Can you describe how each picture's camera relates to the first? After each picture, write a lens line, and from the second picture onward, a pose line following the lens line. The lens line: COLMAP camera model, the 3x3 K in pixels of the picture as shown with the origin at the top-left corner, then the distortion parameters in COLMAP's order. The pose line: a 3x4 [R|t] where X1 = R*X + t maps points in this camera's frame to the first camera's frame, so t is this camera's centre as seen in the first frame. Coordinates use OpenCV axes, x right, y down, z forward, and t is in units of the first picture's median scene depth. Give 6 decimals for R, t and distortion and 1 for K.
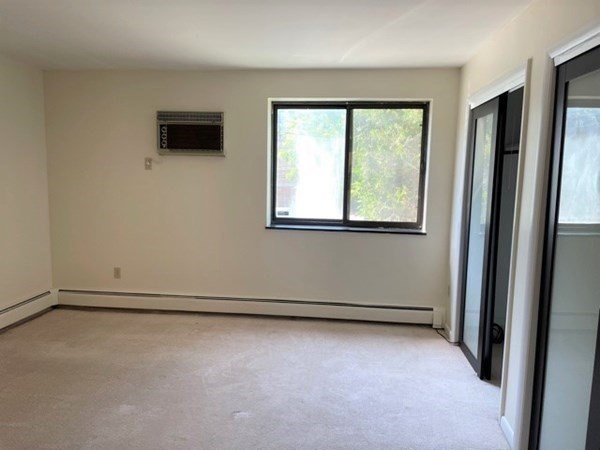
lens RADIAL K [[454.7, 0, 296.3], [0, 454.7, 223.9], [0, 0, 1]] dist [0.086303, -0.111354]
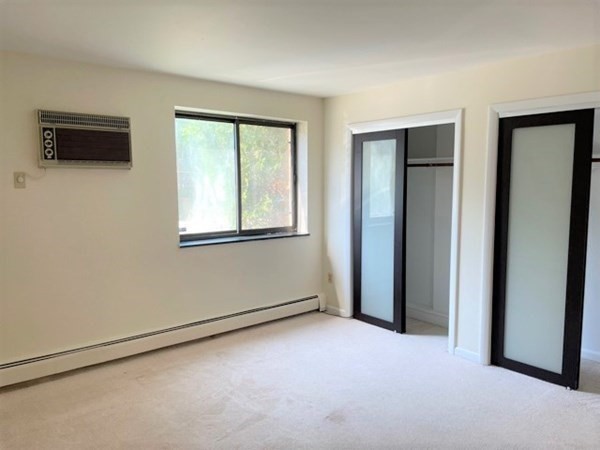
lens RADIAL K [[454.7, 0, 295.9], [0, 454.7, 227.4], [0, 0, 1]] dist [0.086303, -0.111354]
pose [[0.695985, -0.095167, 0.711722, -0.560317], [0.097405, 0.994529, 0.037730, -0.043193], [-0.711419, 0.043066, 0.701447, 0.187670]]
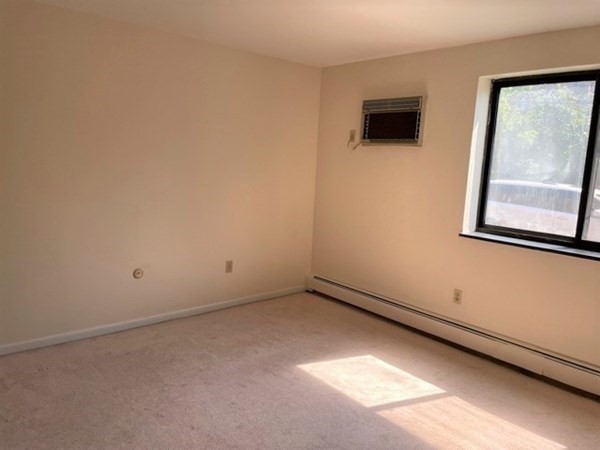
lens RADIAL K [[454.7, 0, 295.0], [0, 454.7, 222.2], [0, 0, 1]] dist [0.086303, -0.111354]
pose [[0.732019, 0.116311, -0.671283, 0.276231], [-0.133147, 0.990743, 0.026469, 0.005599], [0.668147, 0.070004, 0.740729, 0.193072]]
